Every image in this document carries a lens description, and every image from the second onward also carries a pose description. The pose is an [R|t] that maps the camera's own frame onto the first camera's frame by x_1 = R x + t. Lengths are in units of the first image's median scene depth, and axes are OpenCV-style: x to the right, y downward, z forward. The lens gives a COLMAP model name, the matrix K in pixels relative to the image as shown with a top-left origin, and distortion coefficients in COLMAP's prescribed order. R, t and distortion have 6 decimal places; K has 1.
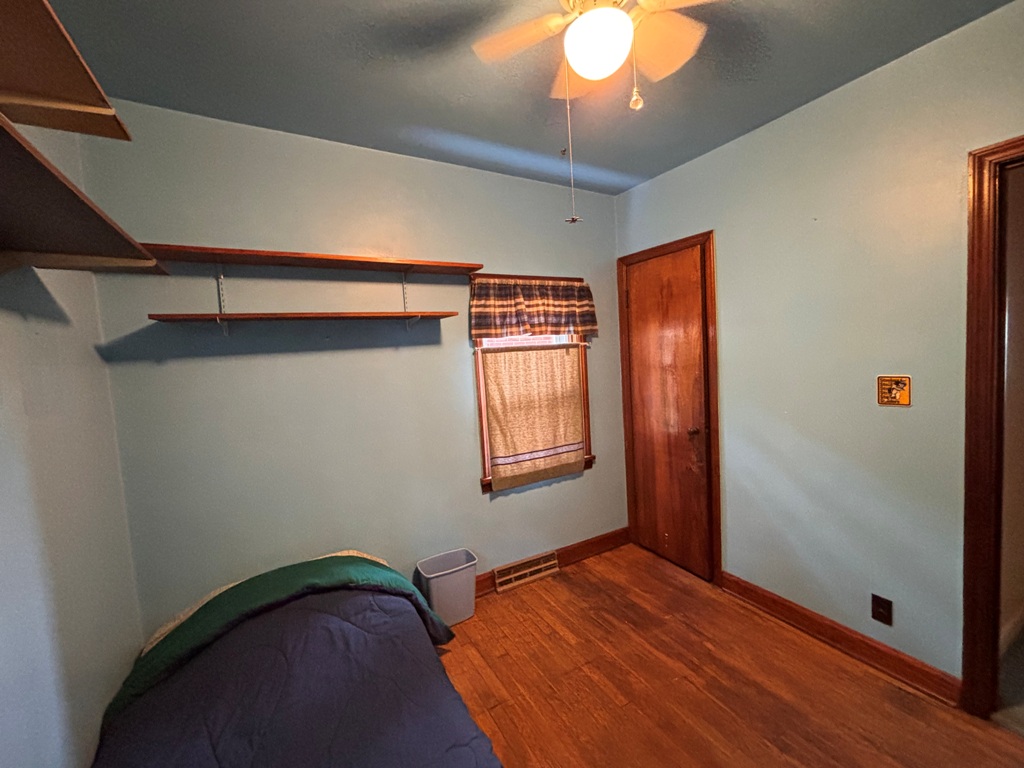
lens RADIAL K [[412.7, 0, 505.1], [0, 412.7, 387.4], [0, 0, 1]] dist [0.001791, -0.000021]
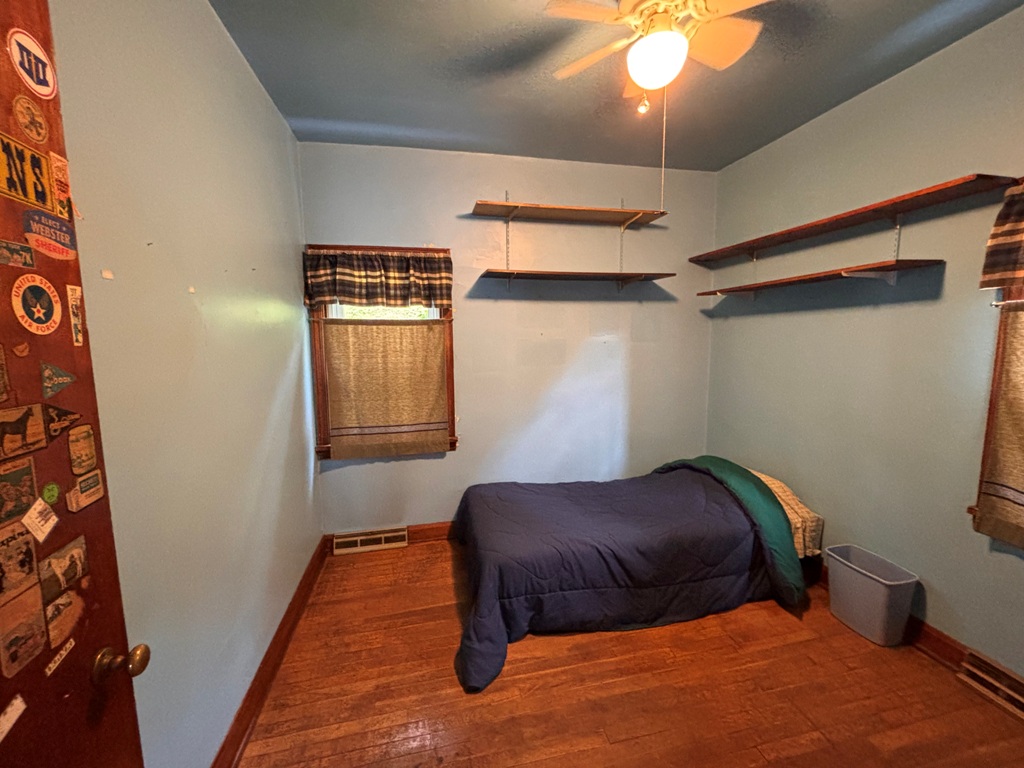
lens RADIAL K [[412.7, 0, 511.3], [0, 412.7, 382.2], [0, 0, 1]] dist [0.001791, -0.000021]
pose [[-0.316003, 0.180950, -0.931343, 0.797669], [-0.018090, 0.980316, 0.196603, -0.091701], [0.948586, 0.078975, -0.306510, 0.524176]]
